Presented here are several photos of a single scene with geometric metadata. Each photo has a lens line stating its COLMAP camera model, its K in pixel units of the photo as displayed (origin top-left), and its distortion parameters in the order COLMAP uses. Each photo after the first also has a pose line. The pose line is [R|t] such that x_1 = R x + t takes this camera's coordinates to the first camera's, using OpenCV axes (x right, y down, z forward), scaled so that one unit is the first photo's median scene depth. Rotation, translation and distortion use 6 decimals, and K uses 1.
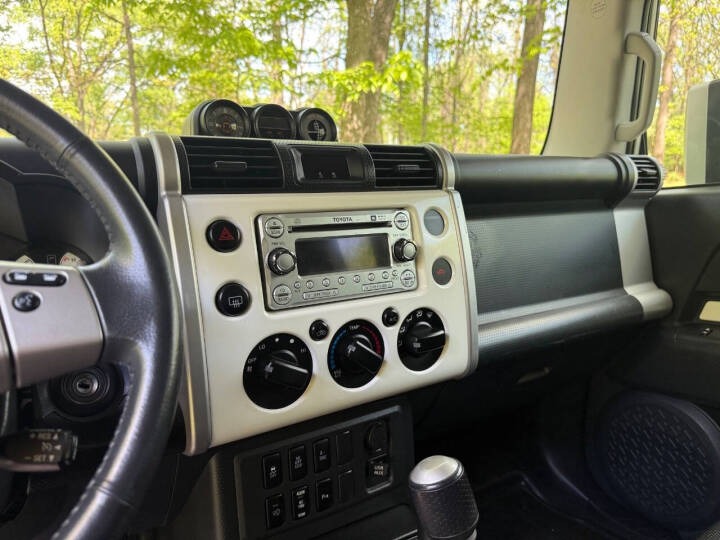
lens RADIAL K [[508.4, 0, 360.0], [0, 508.4, 270.0], [0, 0, 1]] dist [0.019147, -0.021409]
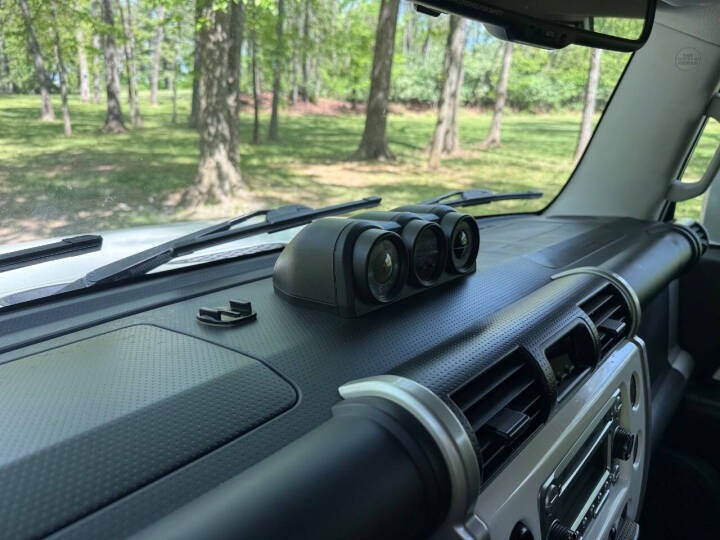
lens RADIAL K [[515.1, 0, 360.0], [0, 515.1, 270.0], [0, 0, 1]] dist [0.022141, -0.043303]
pose [[0.953390, -0.009393, 0.301595, -0.435138], [-0.039036, 0.987276, 0.154148, -0.340981], [-0.299206, -0.158736, 0.940893, 0.357489]]
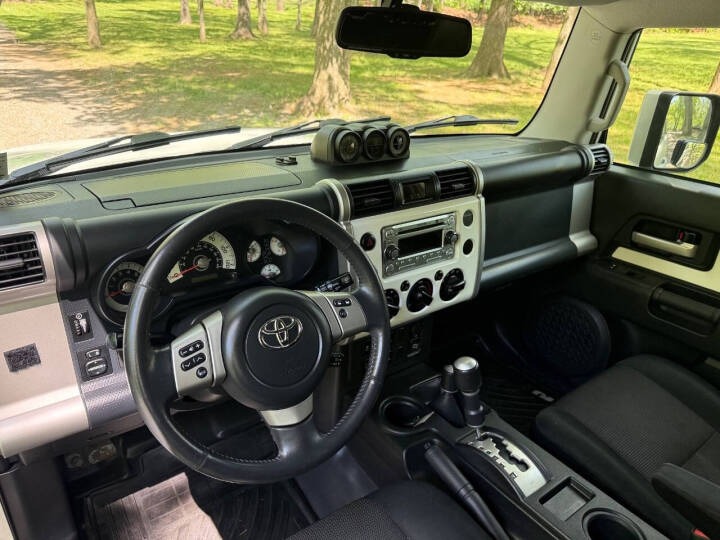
lens RADIAL K [[515.1, 0, 360.0], [0, 515.1, 270.0], [0, 0, 1]] dist [0.022141, -0.043303]
pose [[0.992567, 0.059633, 0.106087, -0.336060], [-0.090796, 0.943310, 0.319254, -0.394414], [-0.081034, -0.326514, 0.941712, -0.563706]]
